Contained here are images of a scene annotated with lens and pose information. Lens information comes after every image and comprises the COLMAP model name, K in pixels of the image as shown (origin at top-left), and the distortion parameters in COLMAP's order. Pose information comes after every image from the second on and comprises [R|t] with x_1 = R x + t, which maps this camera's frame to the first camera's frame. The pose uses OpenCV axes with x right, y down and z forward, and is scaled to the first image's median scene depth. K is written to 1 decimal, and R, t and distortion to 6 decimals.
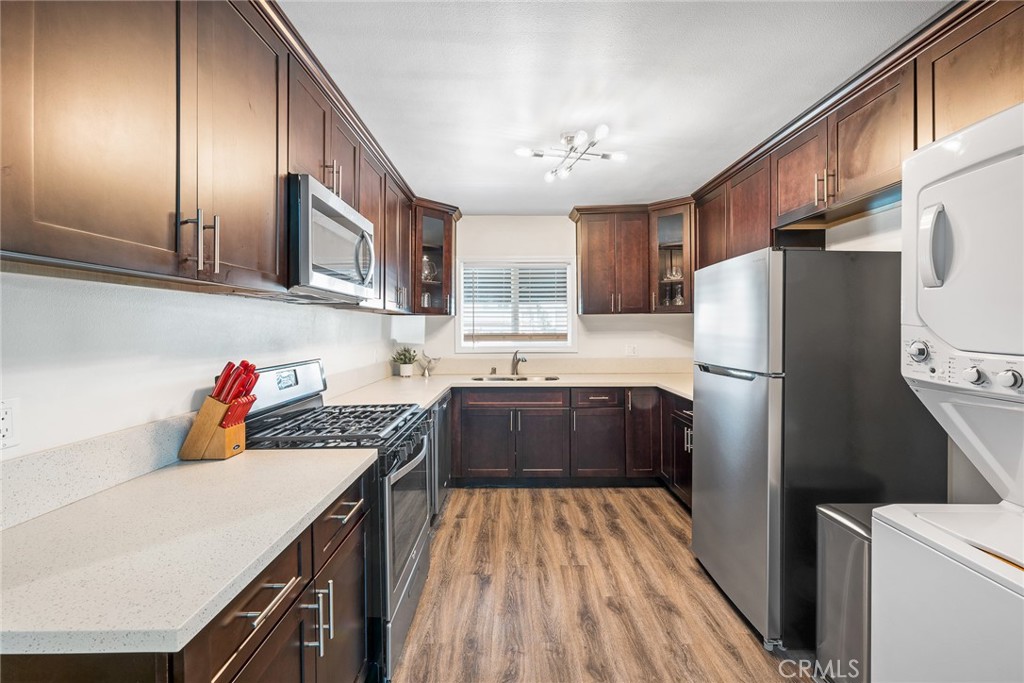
lens RADIAL K [[432.1, 0, 512.4], [0, 432.1, 327.7], [0, 0, 1]] dist [-0.009271, -0.000191]
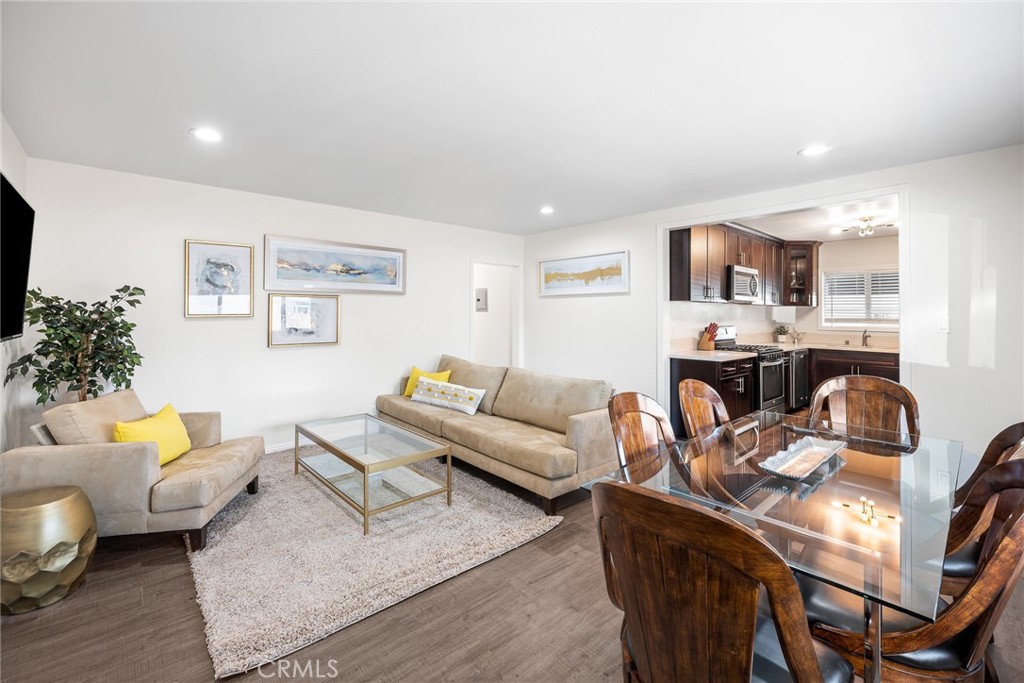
lens RADIAL K [[432.7, 0, 511.9], [0, 432.7, 303.7], [0, 0, 1]] dist [-0.000036, -0.000012]
pose [[0.659726, -0.002751, -0.751501, 0.350541], [-0.010462, 0.999863, -0.012844, -0.005856], [0.751433, 0.016336, 0.659607, -0.971042]]
